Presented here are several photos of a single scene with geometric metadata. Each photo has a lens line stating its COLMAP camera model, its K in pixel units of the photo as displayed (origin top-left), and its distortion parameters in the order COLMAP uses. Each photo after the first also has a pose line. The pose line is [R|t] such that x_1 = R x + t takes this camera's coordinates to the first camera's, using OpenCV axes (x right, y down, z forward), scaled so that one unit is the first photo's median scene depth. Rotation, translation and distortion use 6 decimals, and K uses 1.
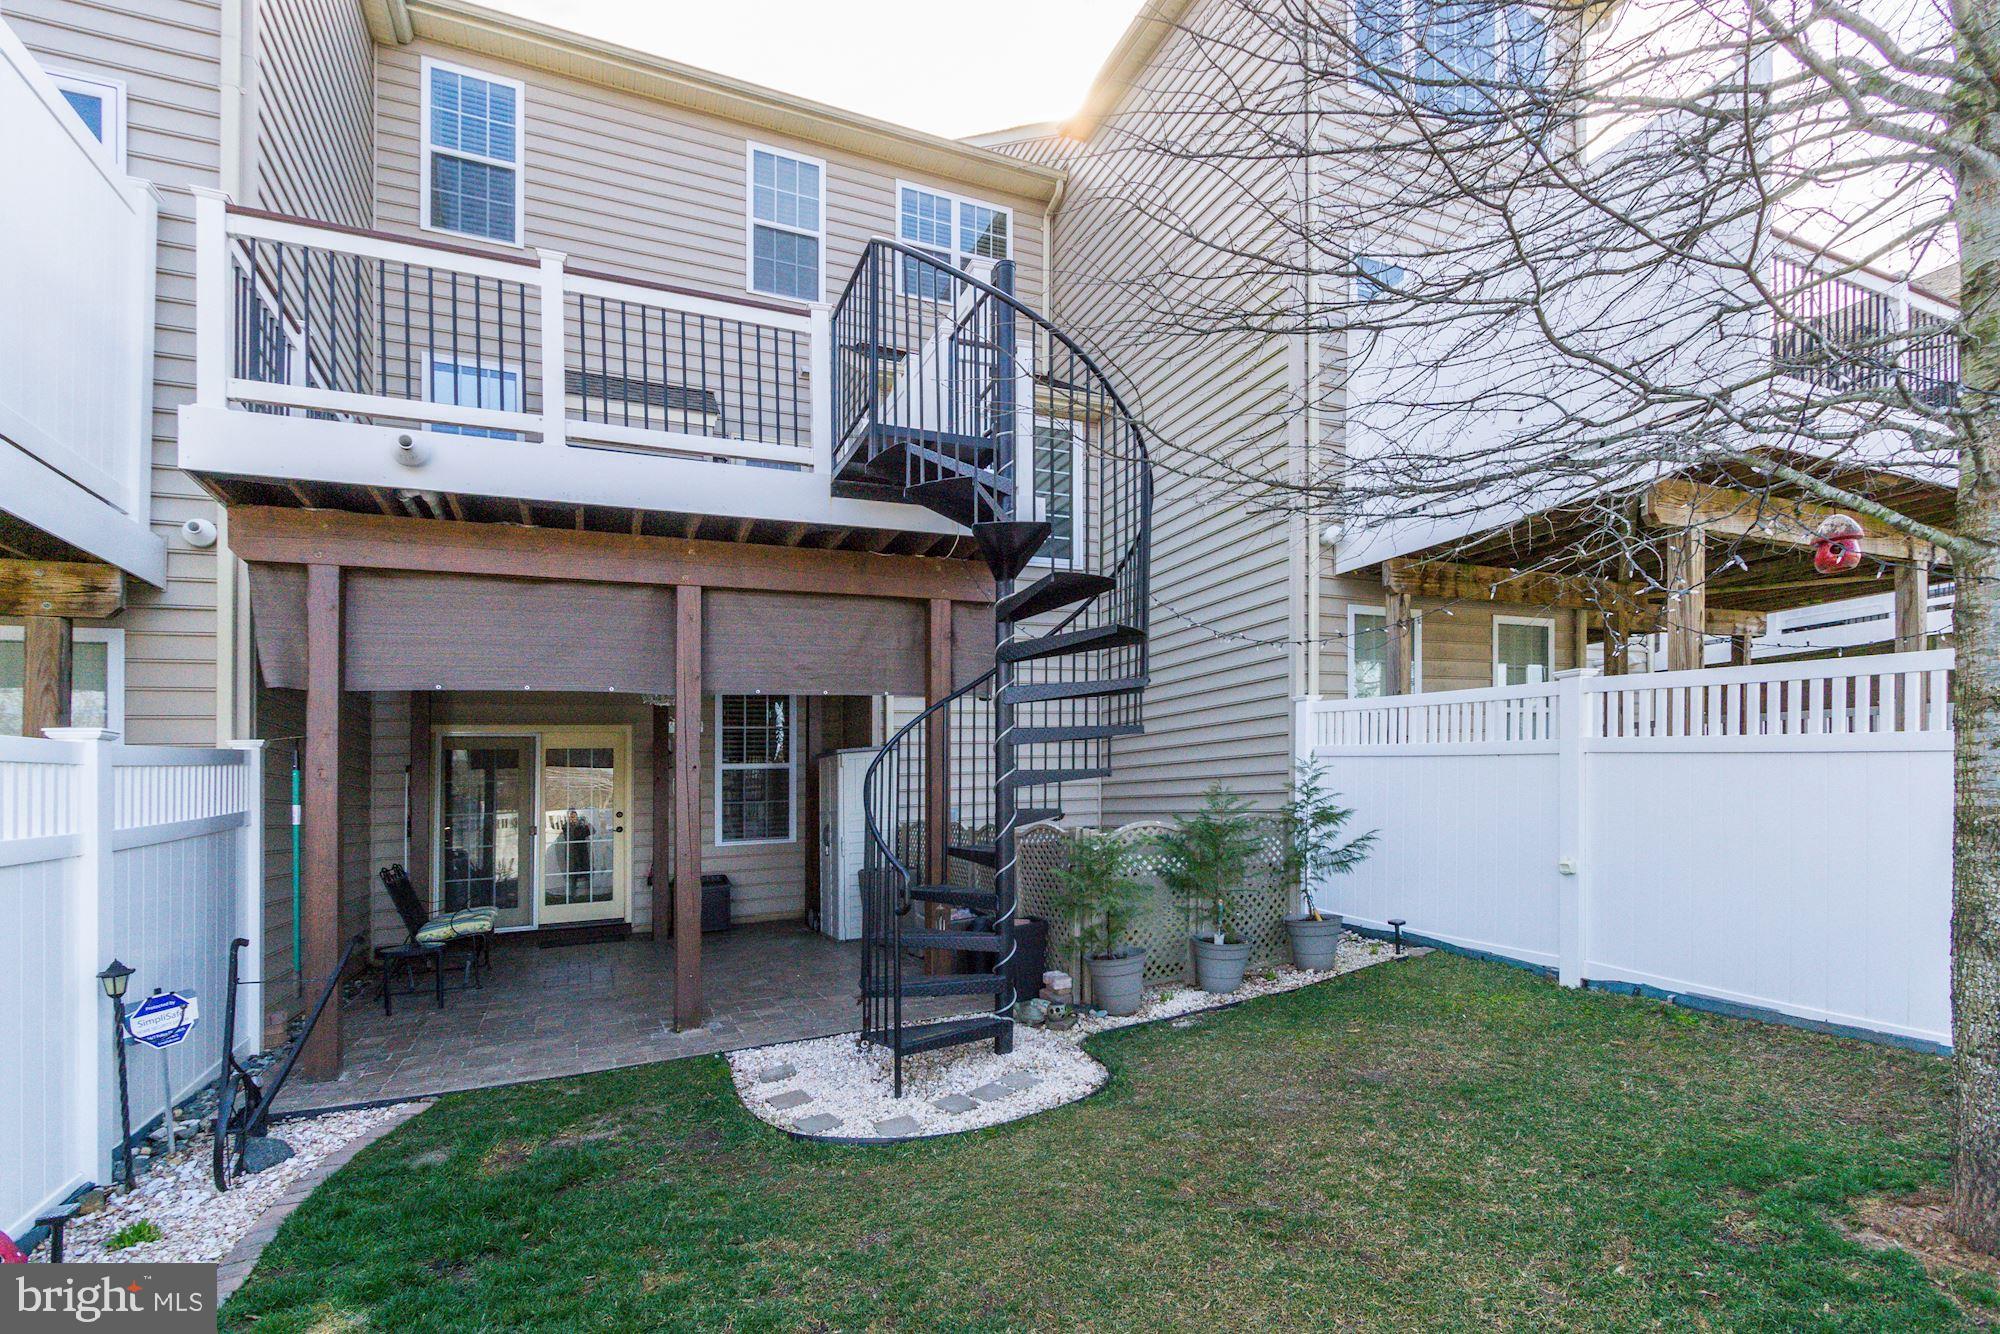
lens RADIAL K [[889.6, 0, 1002.7], [0, 889.6, 778.1], [0, 0, 1]] dist [-0.001723, -0.000584]
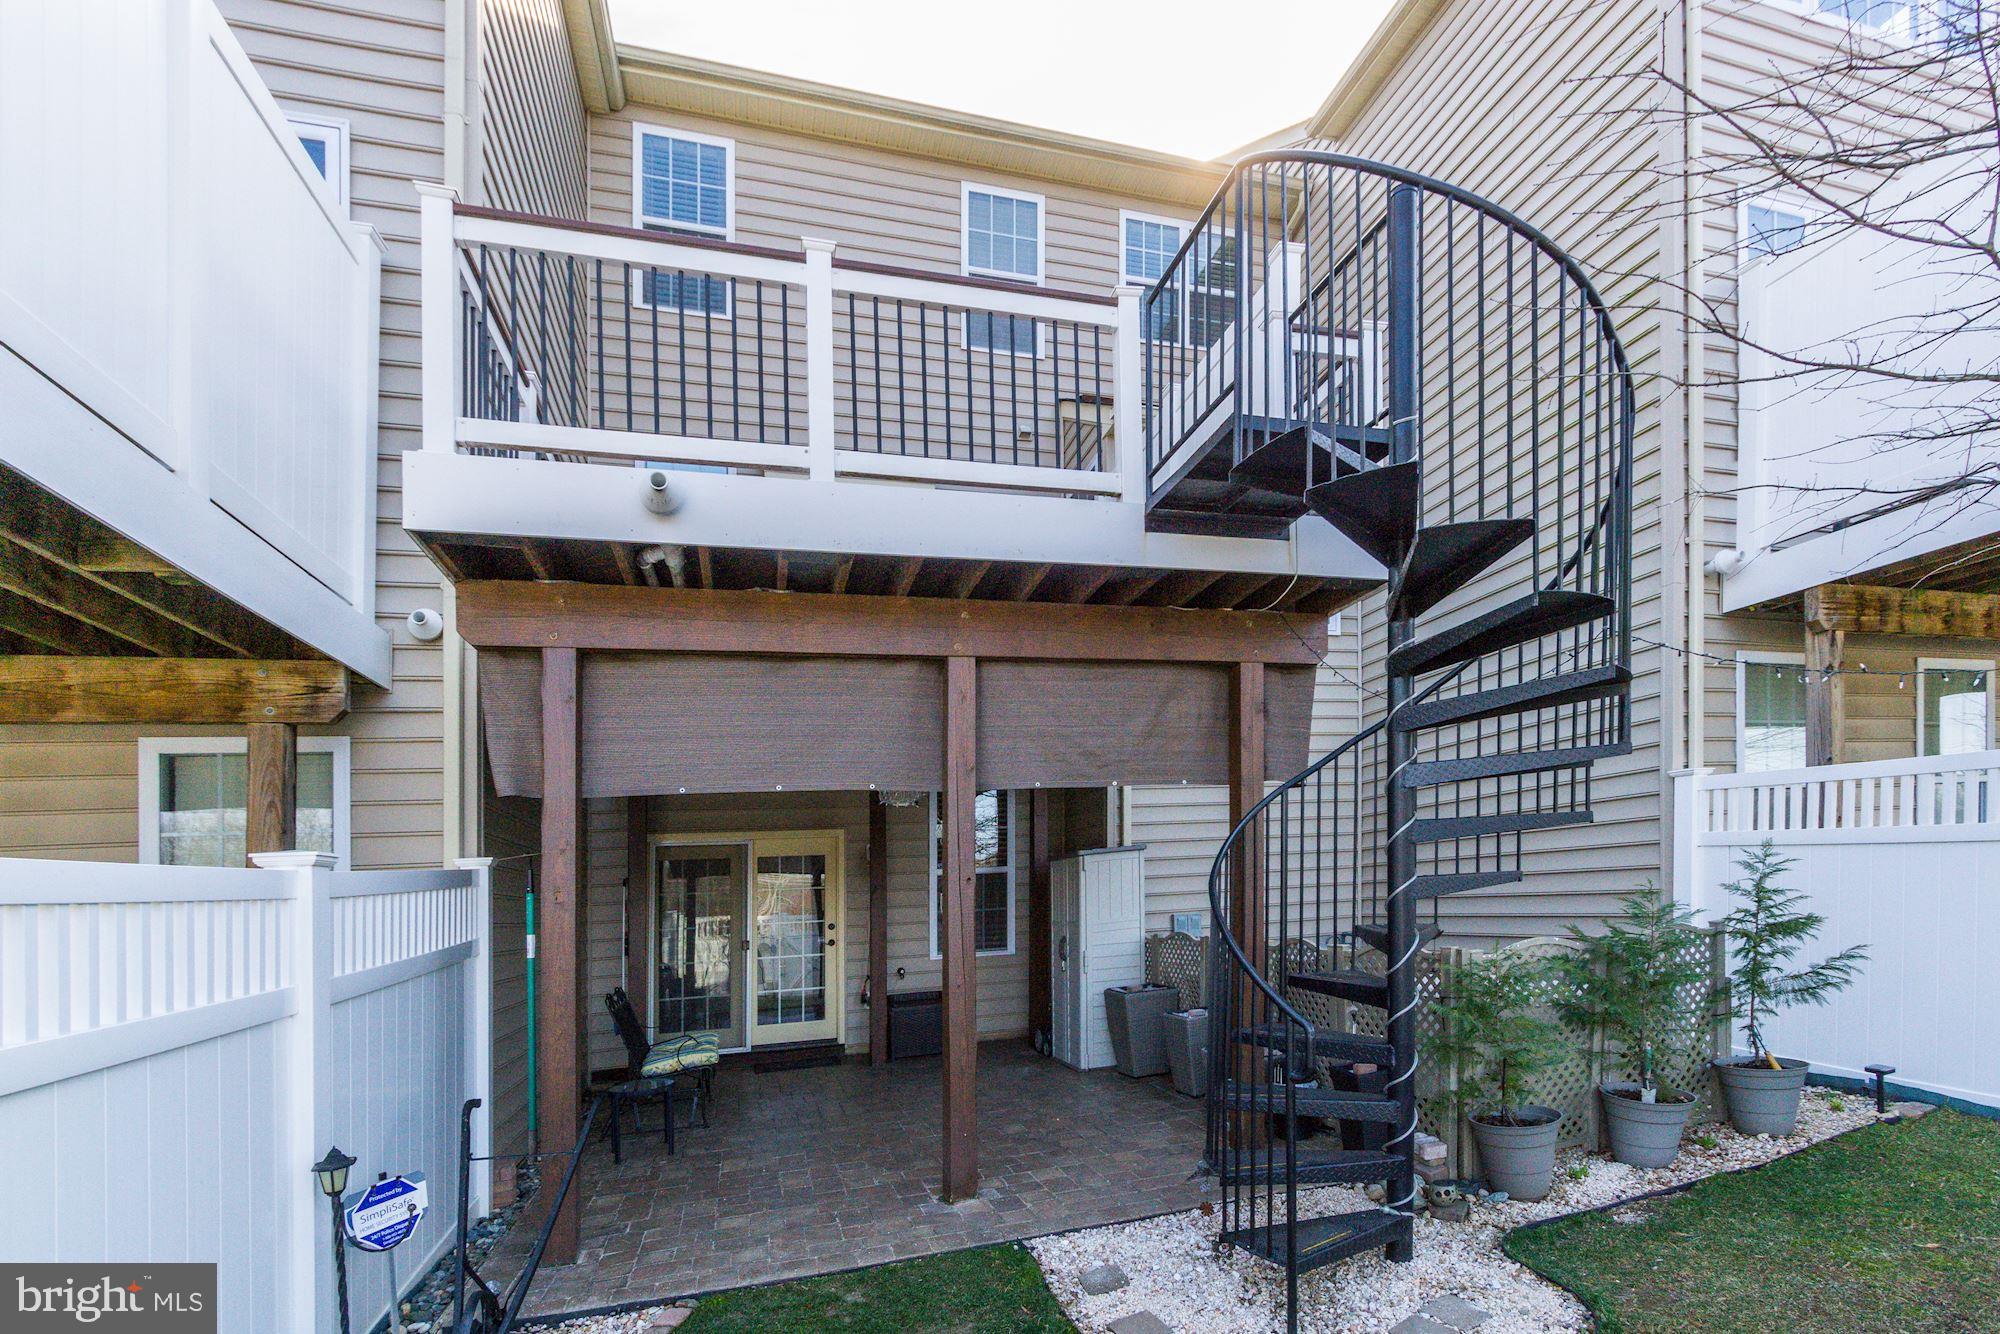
lens RADIAL K [[863.0, 0, 999.0], [0, 863.0, 853.3], [0, 0, 1]] dist [-0.001039, -0.000505]
pose [[0.989165, -0.022247, -0.145114, -0.209958], [0.019113, 0.999554, -0.022956, -0.017686], [0.145560, 0.019934, 0.989149, 0.227239]]
